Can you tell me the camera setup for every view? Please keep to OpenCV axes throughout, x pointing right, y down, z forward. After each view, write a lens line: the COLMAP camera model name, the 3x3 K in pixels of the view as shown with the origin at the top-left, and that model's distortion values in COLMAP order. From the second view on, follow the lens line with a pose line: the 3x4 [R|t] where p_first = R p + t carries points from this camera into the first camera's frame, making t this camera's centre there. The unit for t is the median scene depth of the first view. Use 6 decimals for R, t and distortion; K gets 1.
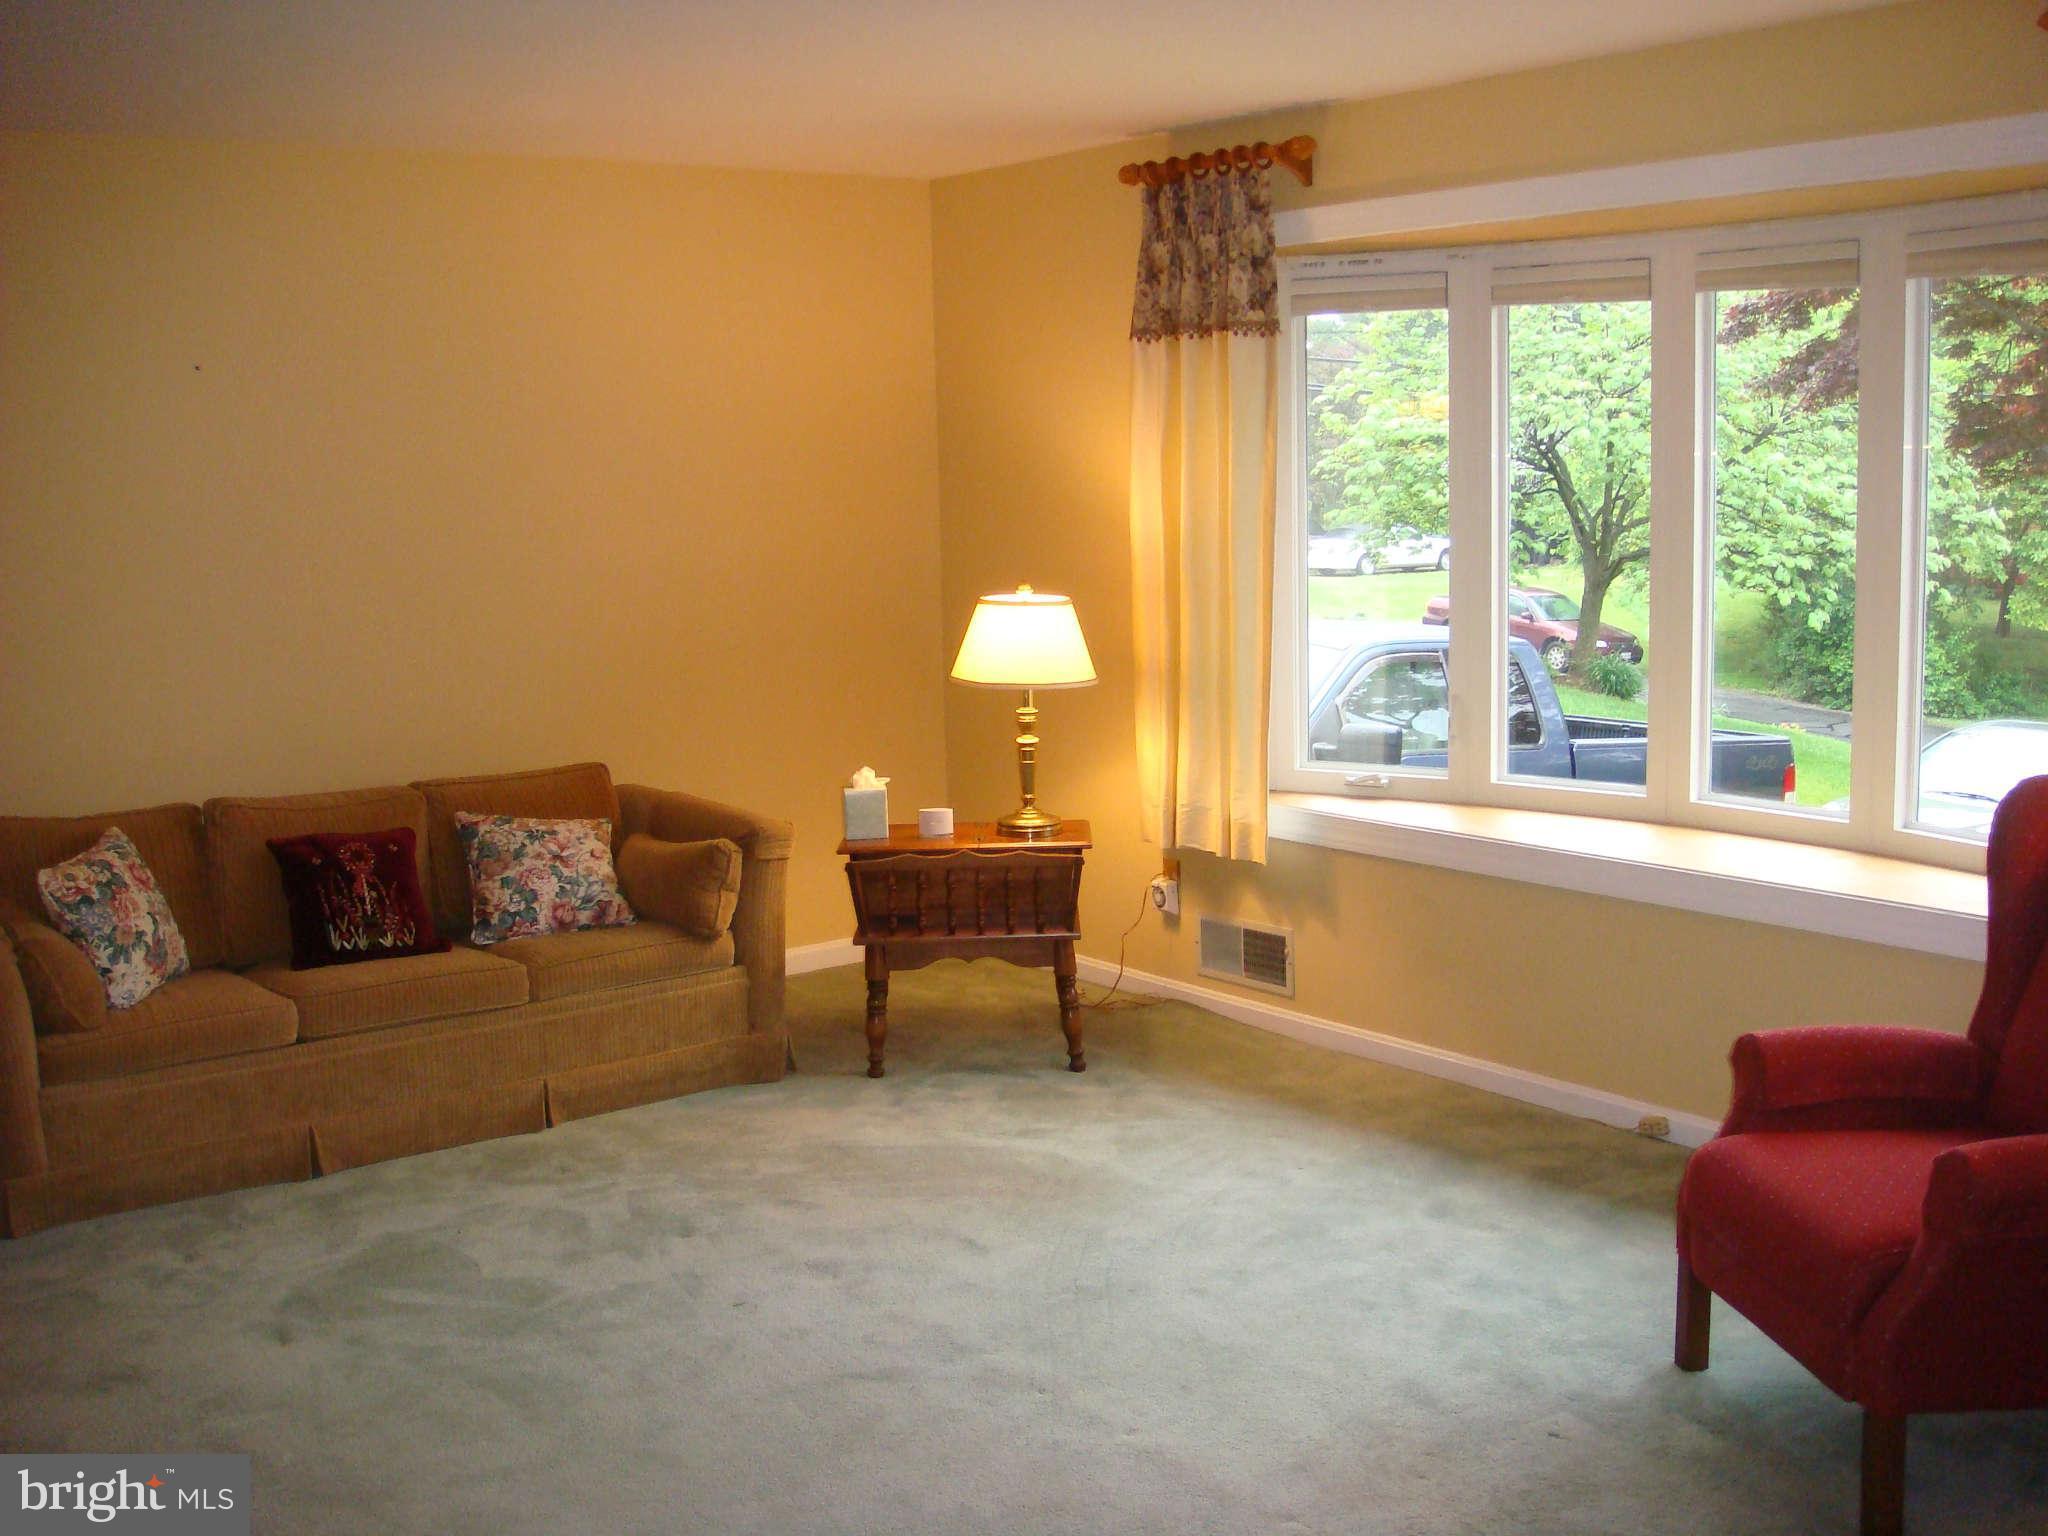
lens RADIAL K [[2179.4, 0, 1024.7], [0, 2179.4, 738.1], [0, 0, 1]] dist [-0.142696, 0.157184]
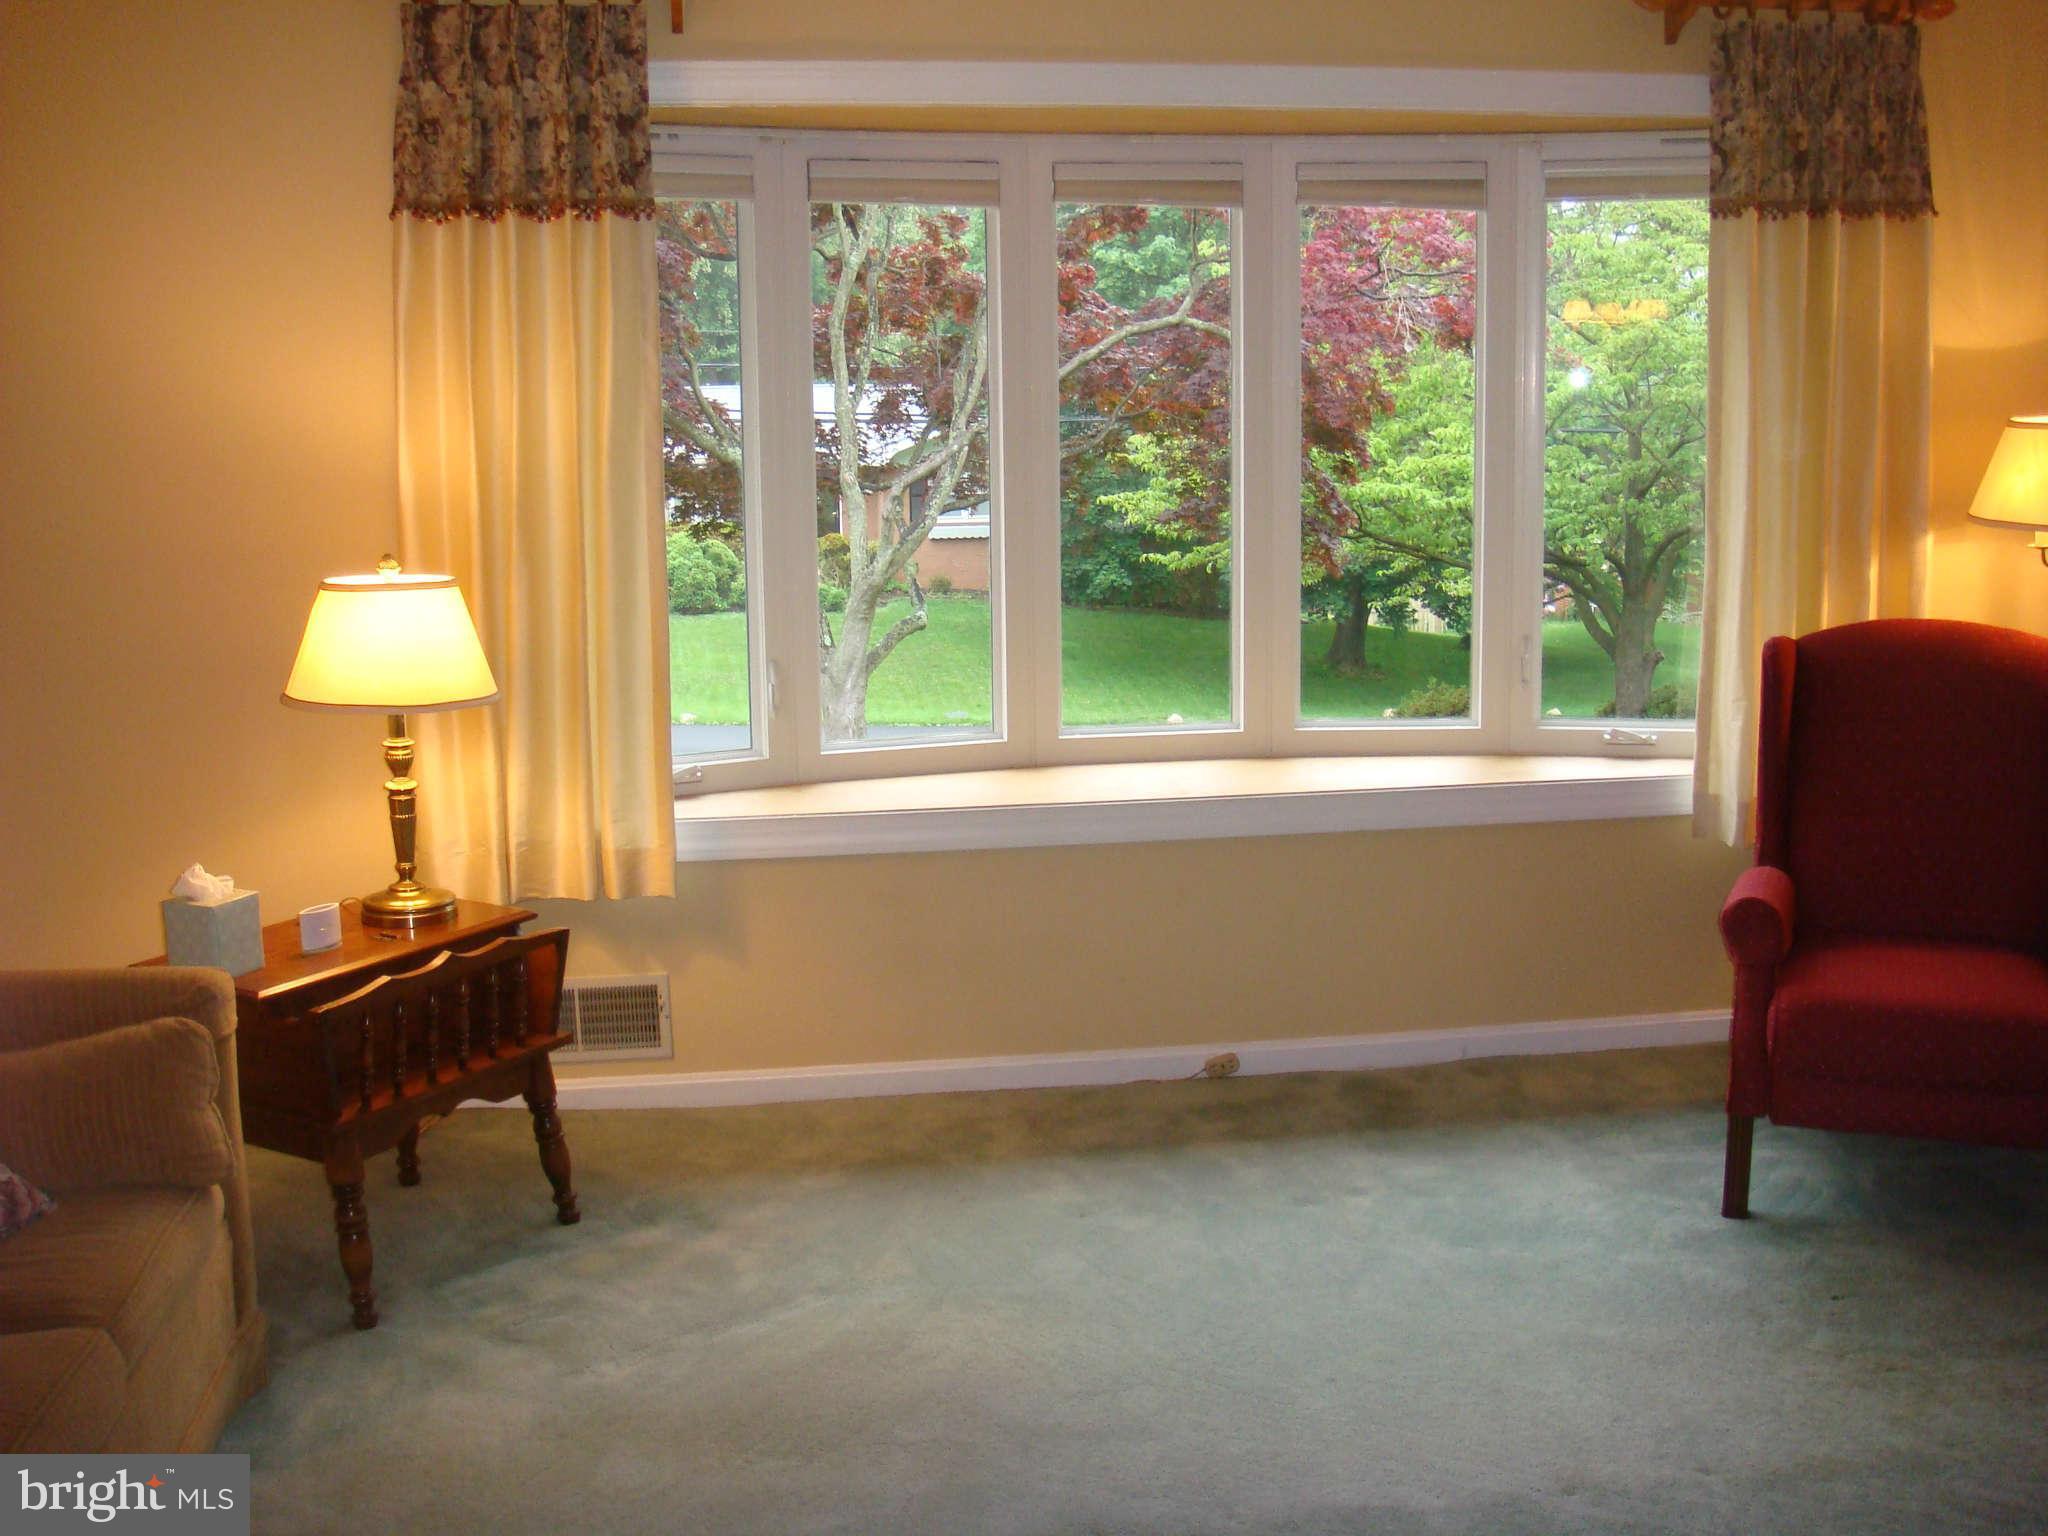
lens RADIAL K [[2179.4, 0, 1024.7], [0, 2179.4, 738.1], [0, 0, 1]] dist [-0.142696, 0.157184]
pose [[0.500511, -0.124686, 0.856704, -0.505954], [0.116494, 0.990274, 0.076067, -0.044643], [-0.857857, 0.061728, 0.510168, 0.501948]]
